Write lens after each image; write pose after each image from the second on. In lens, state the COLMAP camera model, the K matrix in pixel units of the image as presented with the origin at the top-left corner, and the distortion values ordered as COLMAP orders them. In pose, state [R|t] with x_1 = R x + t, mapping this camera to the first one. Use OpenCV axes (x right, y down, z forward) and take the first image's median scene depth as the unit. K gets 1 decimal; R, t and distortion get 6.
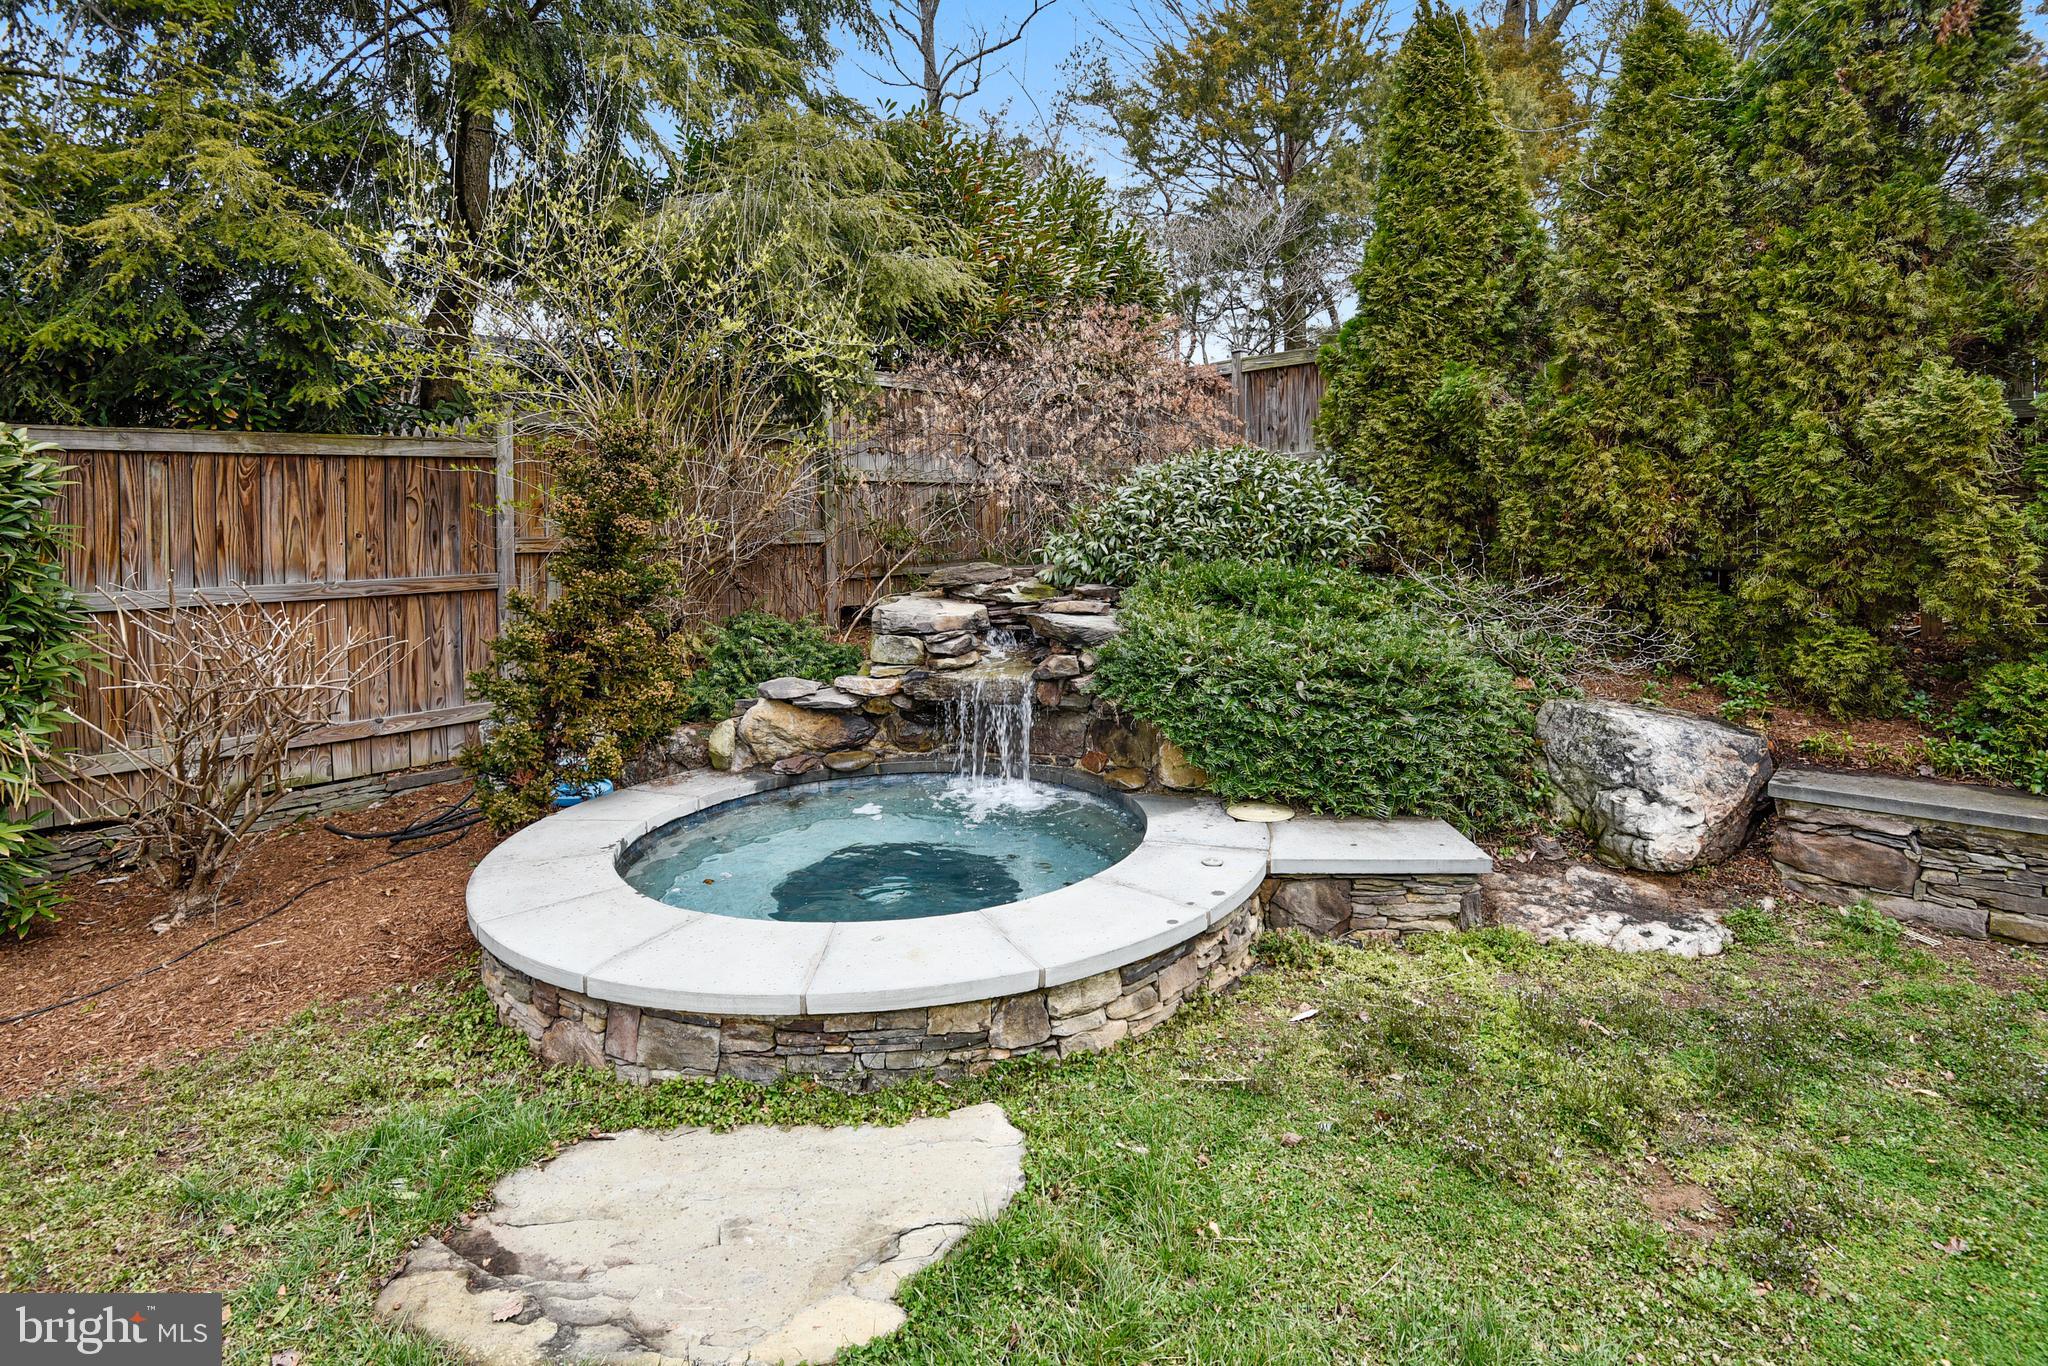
lens RADIAL K [[965.1, 0, 1028.7], [0, 965.1, 646.0], [0, 0, 1]] dist [-0.057526, -0.000154]
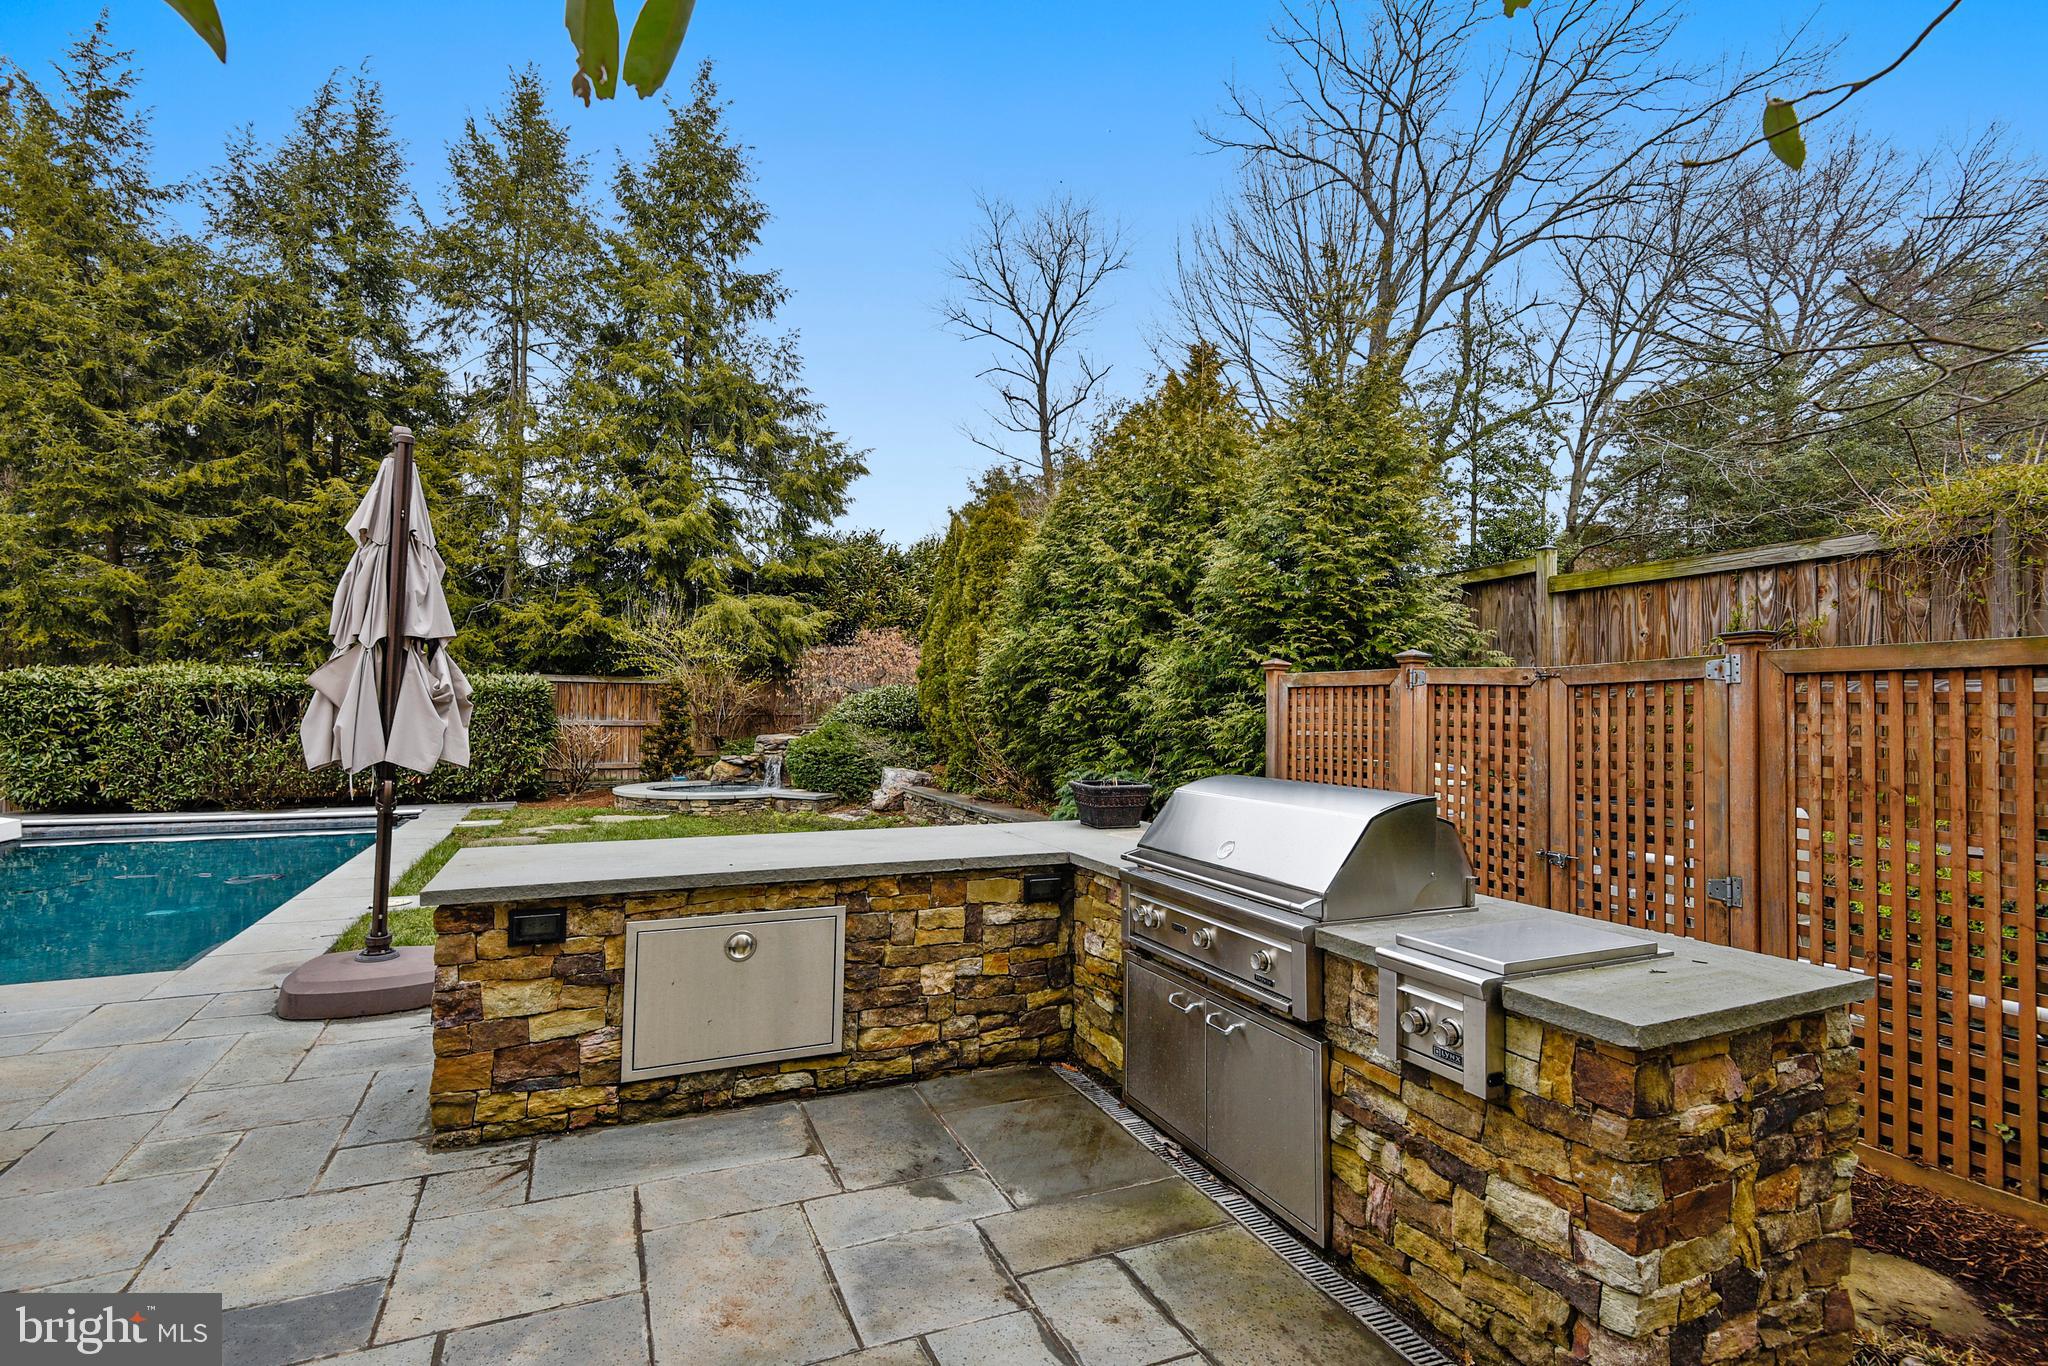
lens RADIAL K [[974.2, 0, 1021.7], [0, 974.2, 695.3], [0, 0, 1]] dist [0.000693, -0.000222]
pose [[0.929344, 0.024293, -0.368414, 1.947937], [-0.067455, 0.992210, -0.104733, 0.115445], [0.363000, 0.122185, 0.923743, -1.793938]]
